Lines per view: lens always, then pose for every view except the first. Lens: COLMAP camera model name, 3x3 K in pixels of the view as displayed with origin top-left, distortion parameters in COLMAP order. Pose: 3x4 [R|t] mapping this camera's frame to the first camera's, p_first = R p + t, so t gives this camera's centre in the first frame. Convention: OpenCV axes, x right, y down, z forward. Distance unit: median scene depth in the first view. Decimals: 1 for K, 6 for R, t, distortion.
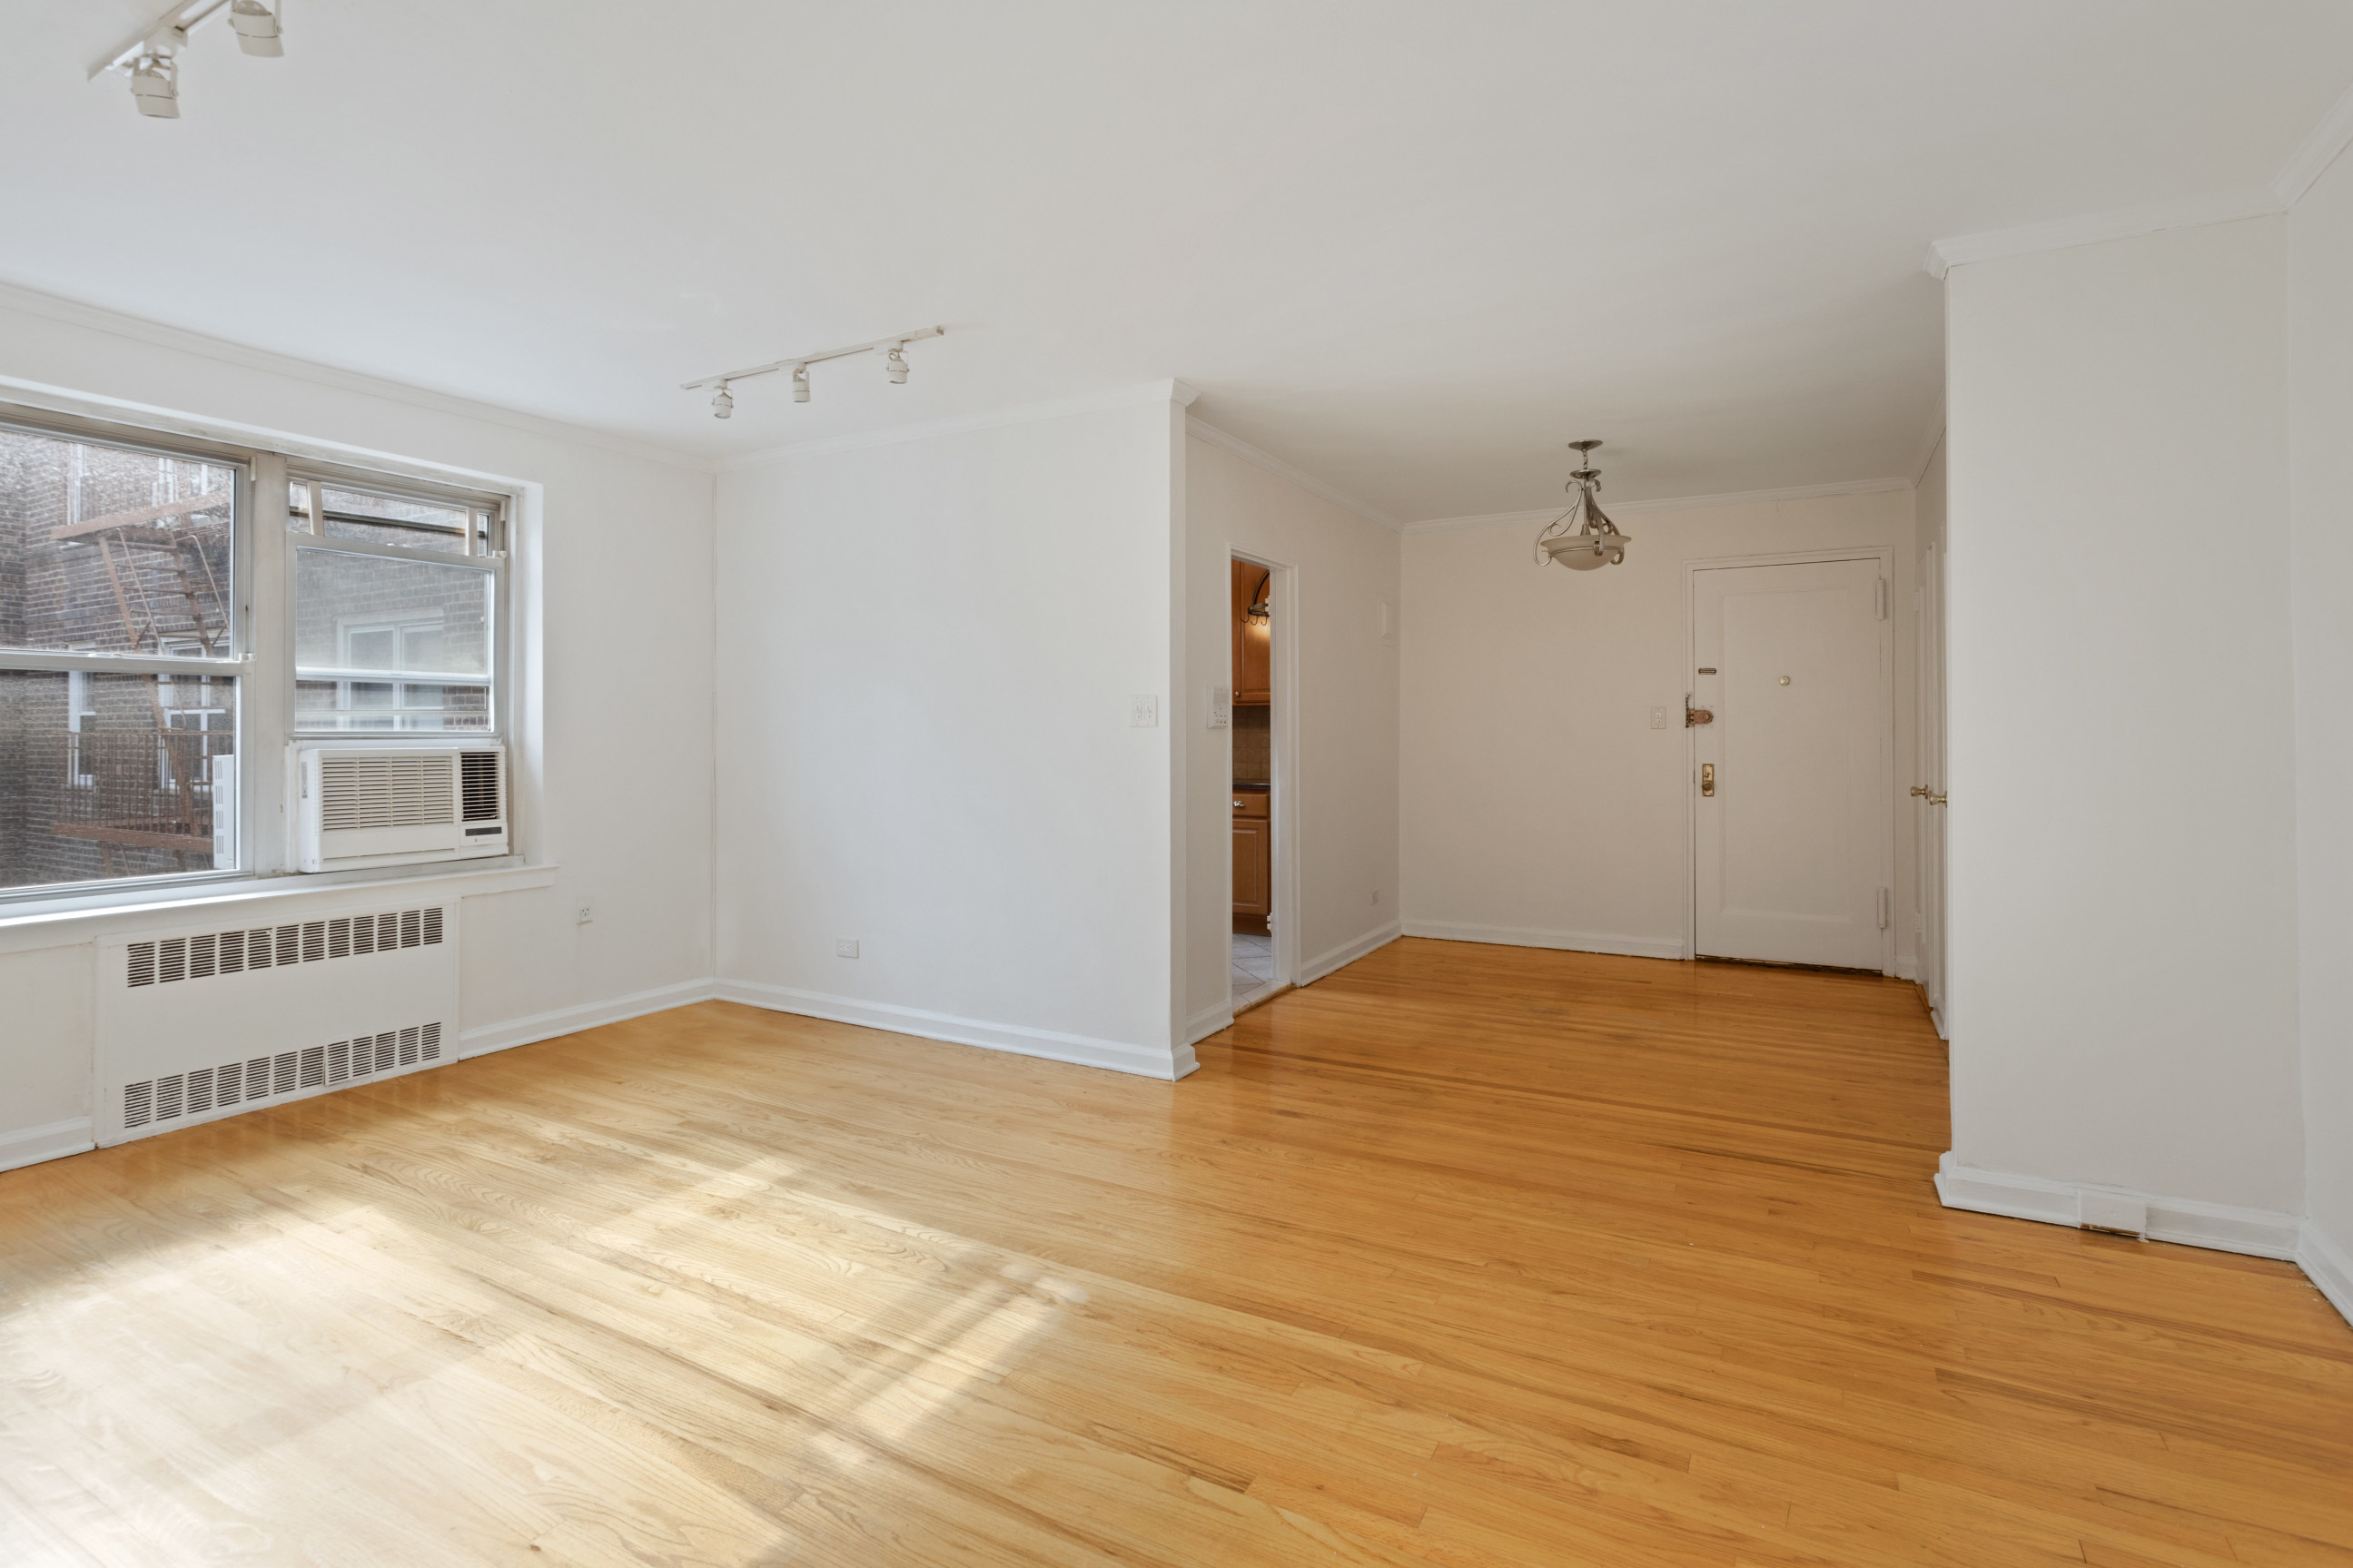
lens RADIAL K [[1116.1, 0, 1182.9], [0, 1116.1, 710.4], [0, 0, 1]] dist [-0.002994, 0.000018]
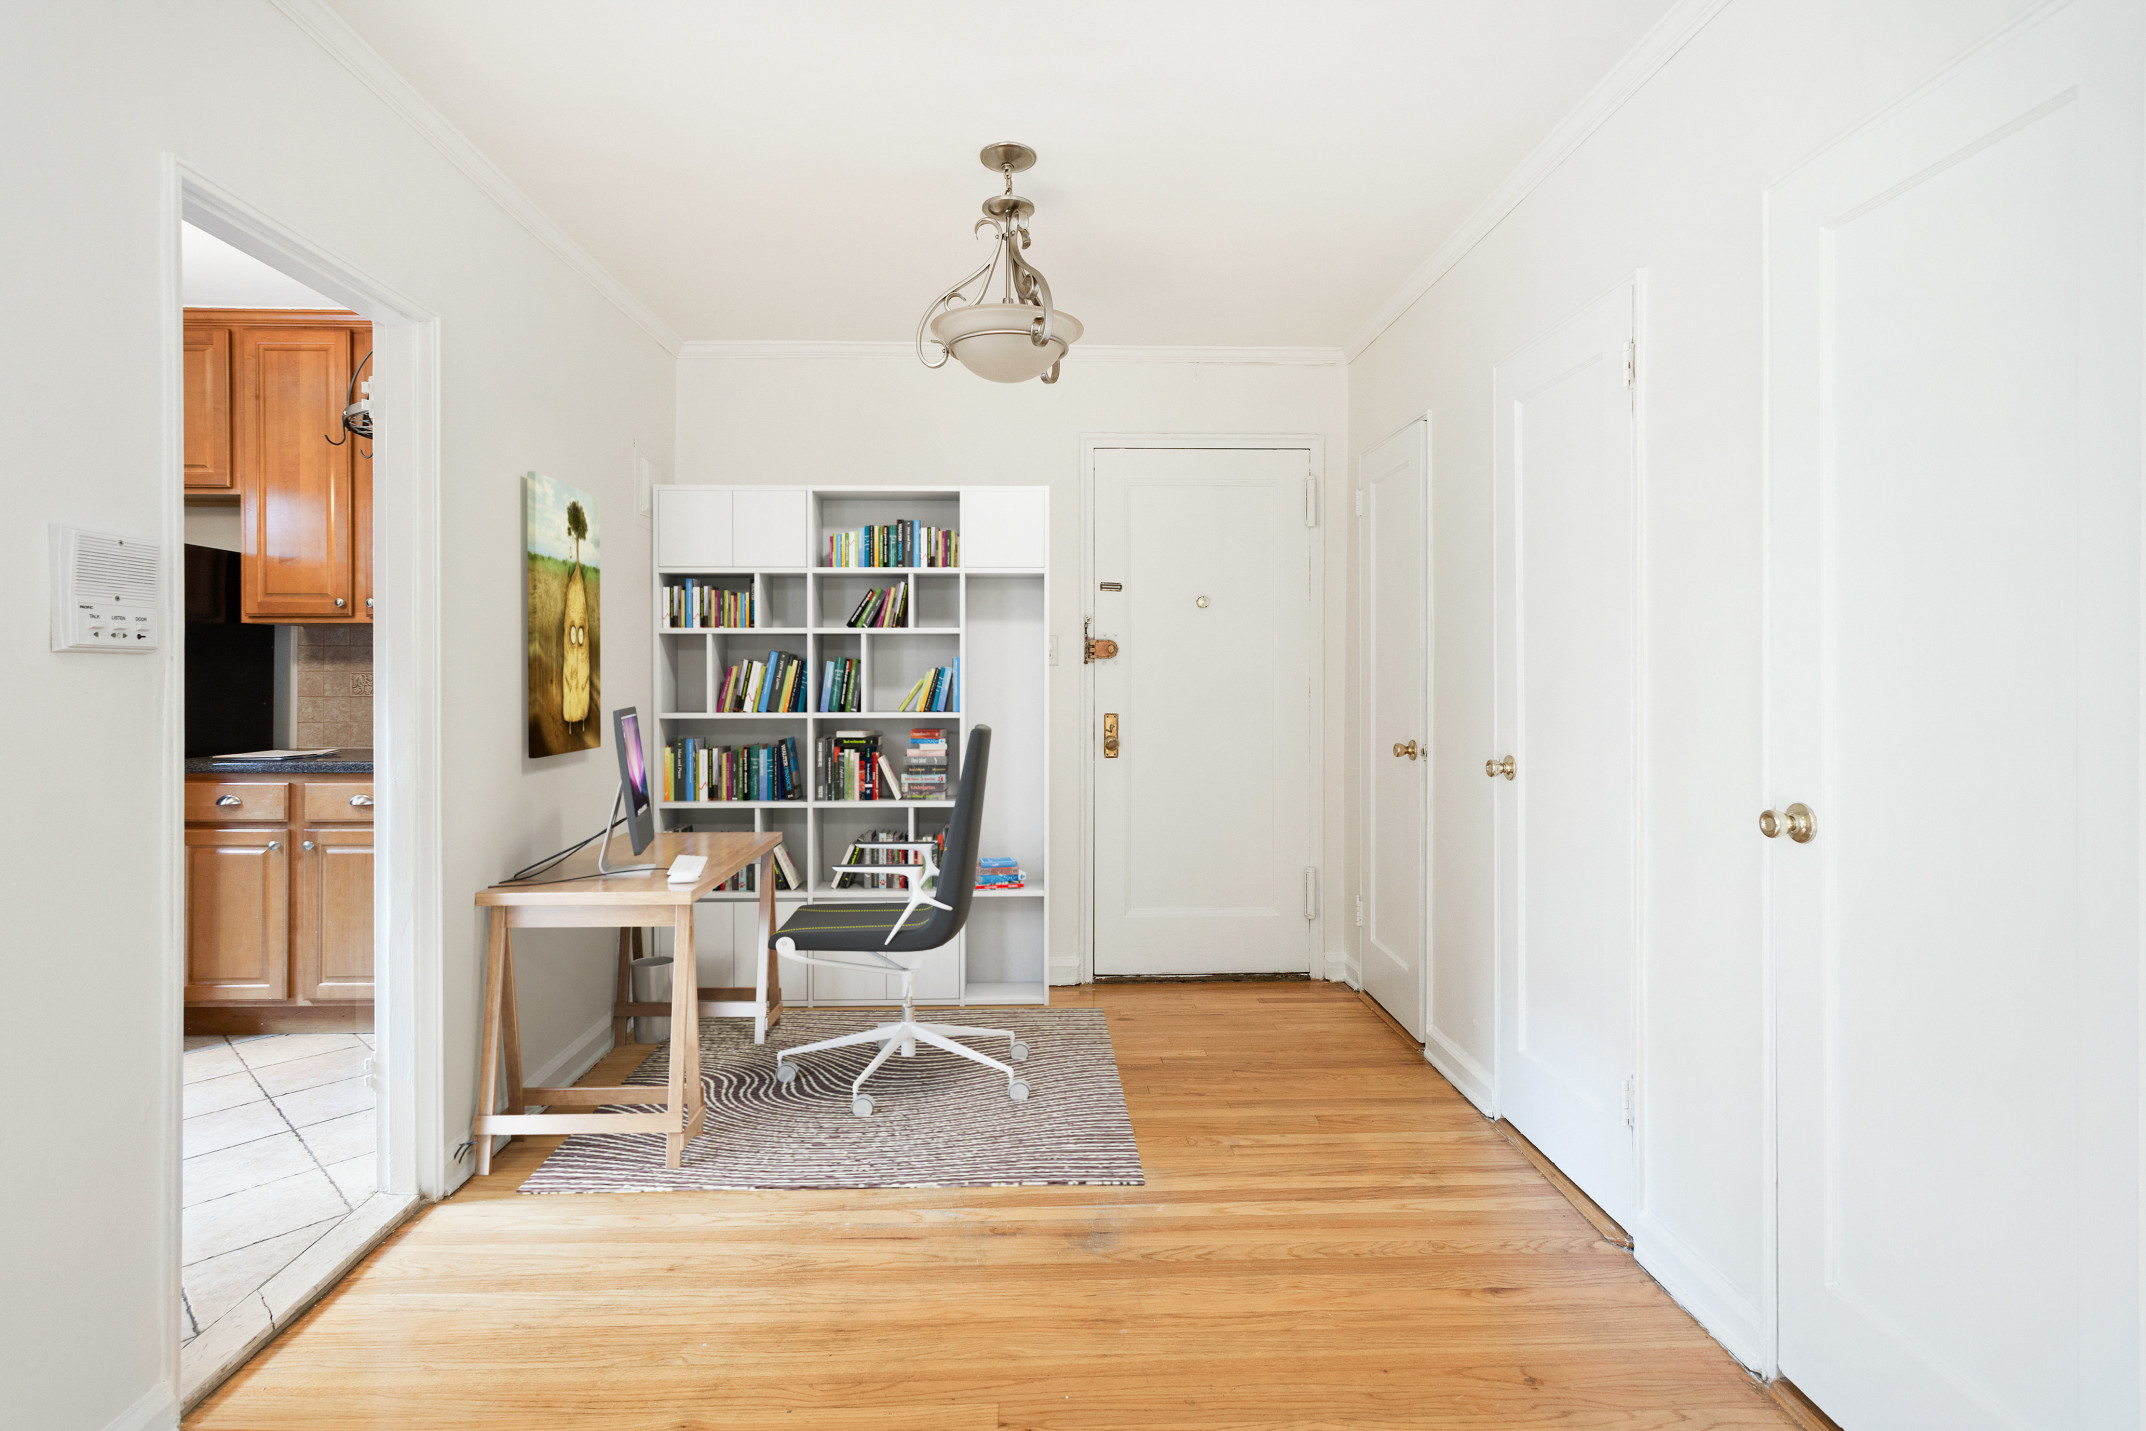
lens RADIAL K [[1029.3, 0, 1055.0], [0, 1029.3, 686.8], [0, 0, 1]] dist [0.000970, 0.000572]
pose [[0.859978, -0.005271, 0.510304, 0.100735], [-0.011762, 0.999476, 0.030145, 0.011274], [-0.510195, -0.031926, 0.859466, 0.468373]]
